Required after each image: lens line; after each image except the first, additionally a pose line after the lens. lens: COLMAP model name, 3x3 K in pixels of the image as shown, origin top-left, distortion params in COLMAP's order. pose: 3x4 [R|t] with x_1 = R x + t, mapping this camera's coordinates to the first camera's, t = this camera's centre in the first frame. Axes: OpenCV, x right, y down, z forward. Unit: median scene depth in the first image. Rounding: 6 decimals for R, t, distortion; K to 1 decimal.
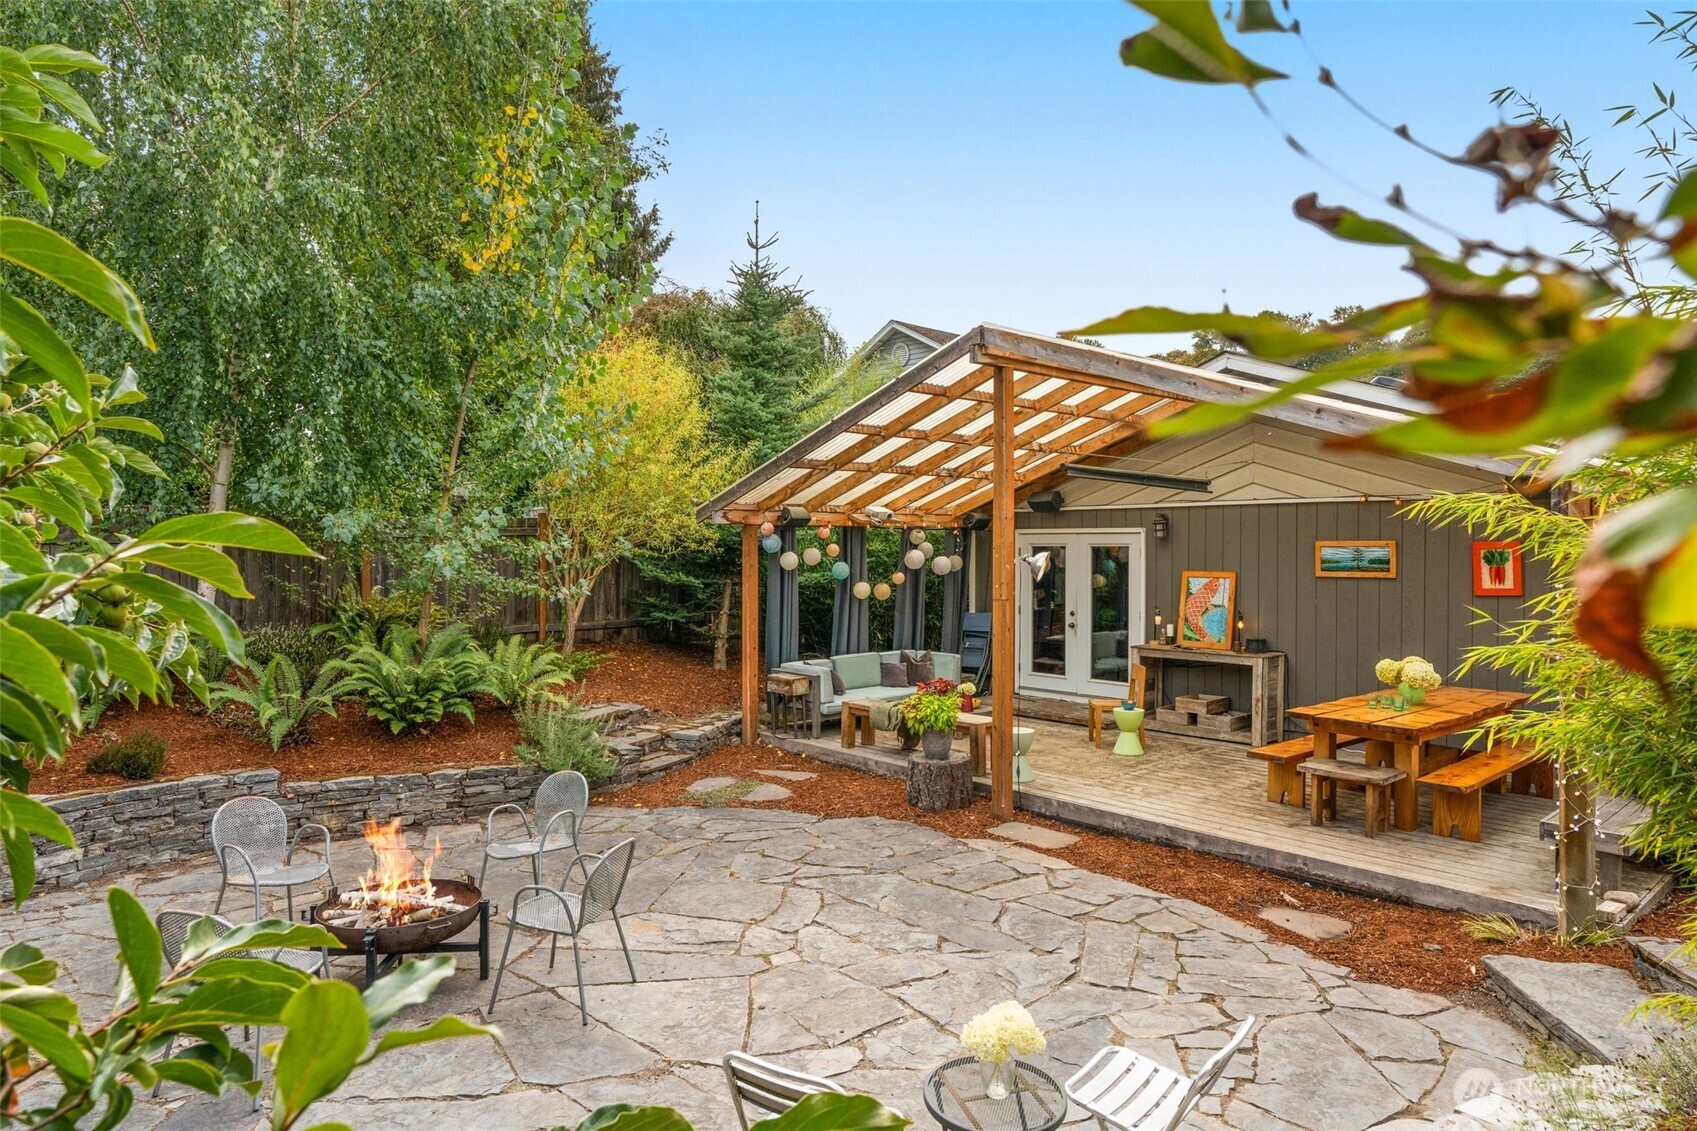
lens RADIAL K [[1040.4, 0, 848.5], [0, 1040.4, 565.5], [0, 0, 1]] dist [-0.000914, 0.002555]
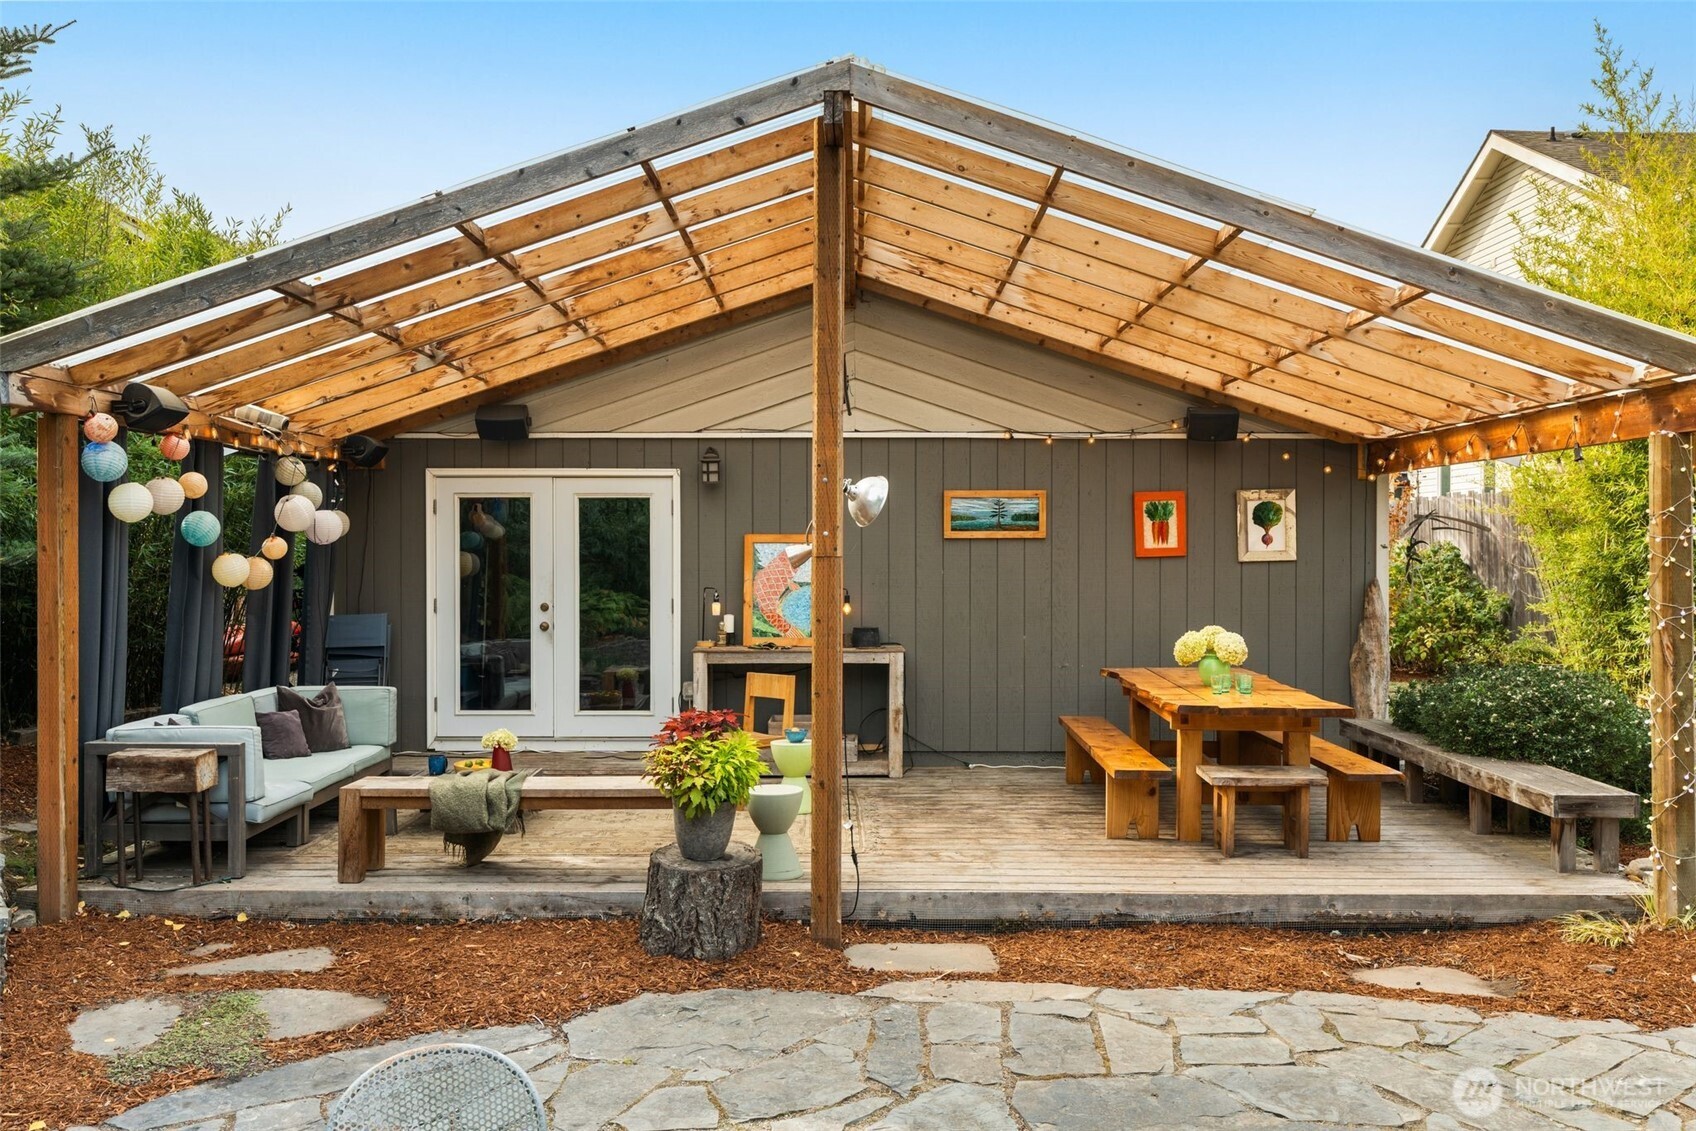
lens RADIAL K [[1370.5, 0, 848.0], [0, 1370.5, 565.5], [0, 0, 1]] dist [-0.003121, 0.006235]
pose [[0.669481, -0.006679, 0.742799, -0.309647], [0.013265, 0.999908, -0.002966, 0.030817], [-0.742710, 0.011839, 0.669508, 0.382815]]
